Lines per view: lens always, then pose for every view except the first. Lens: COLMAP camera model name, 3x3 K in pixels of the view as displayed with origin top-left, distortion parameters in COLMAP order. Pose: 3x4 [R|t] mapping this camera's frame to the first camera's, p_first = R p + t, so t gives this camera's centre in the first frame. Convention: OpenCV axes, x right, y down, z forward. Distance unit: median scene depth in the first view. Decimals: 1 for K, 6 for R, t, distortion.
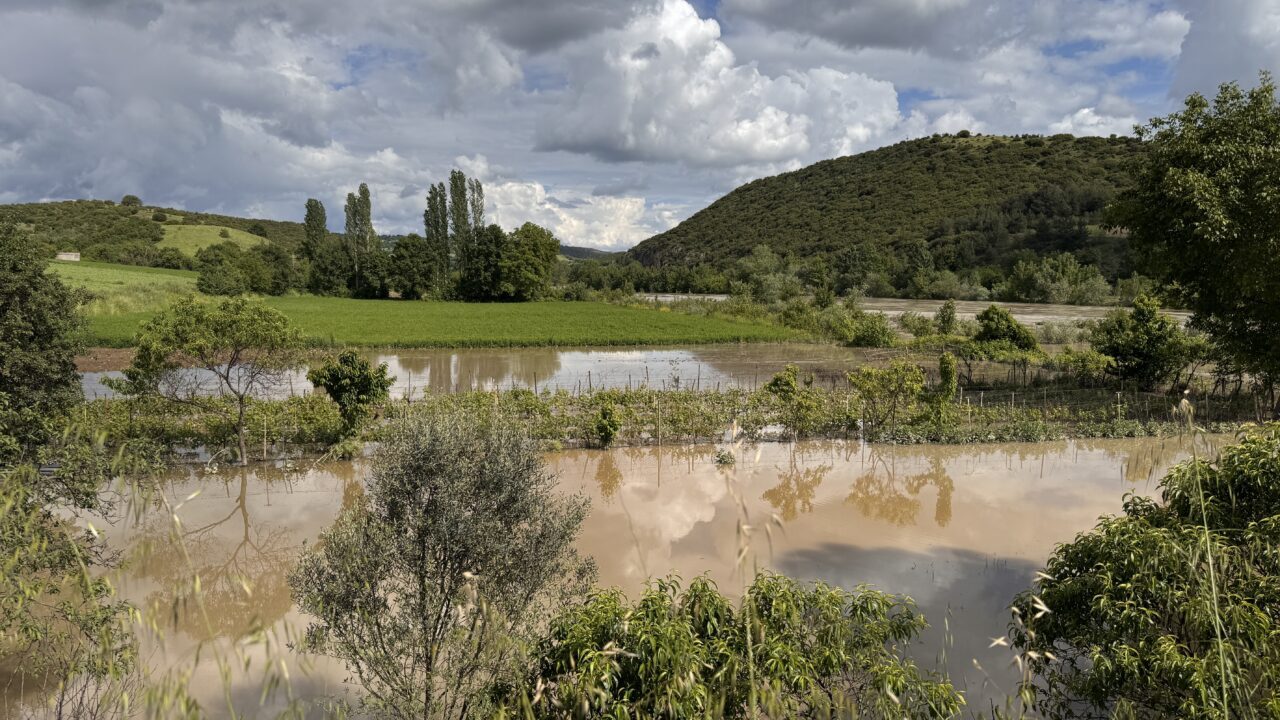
lens RADIAL K [[901.5, 0, 634.8], [0, 901.5, 372.4], [0, 0, 1]] dist [0.045278, -0.055911]
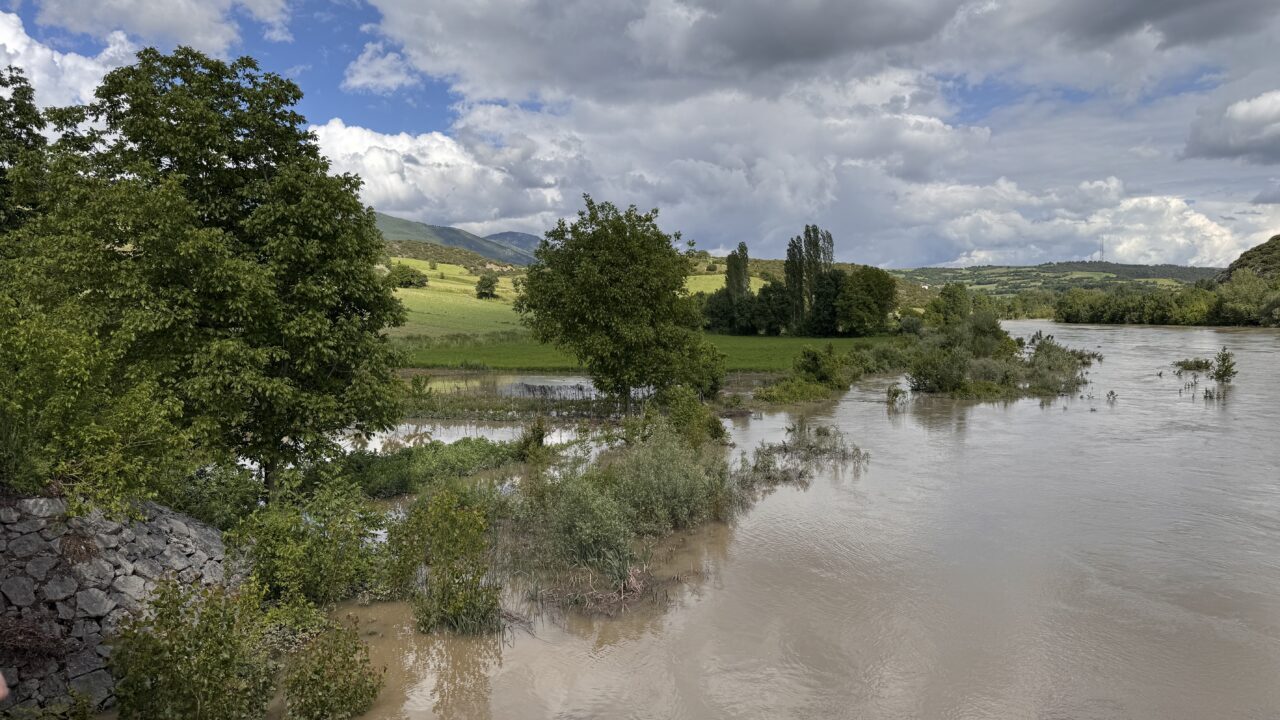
lens RADIAL K [[901.5, 0, 643.5], [0, 901.5, 362.9], [0, 0, 1]] dist [0.045278, -0.055911]
pose [[0.791085, 0.015663, -0.611506, 0.171500], [-0.042546, 0.998660, -0.029461, -0.001405], [0.610225, 0.049323, 0.790691, -0.018281]]
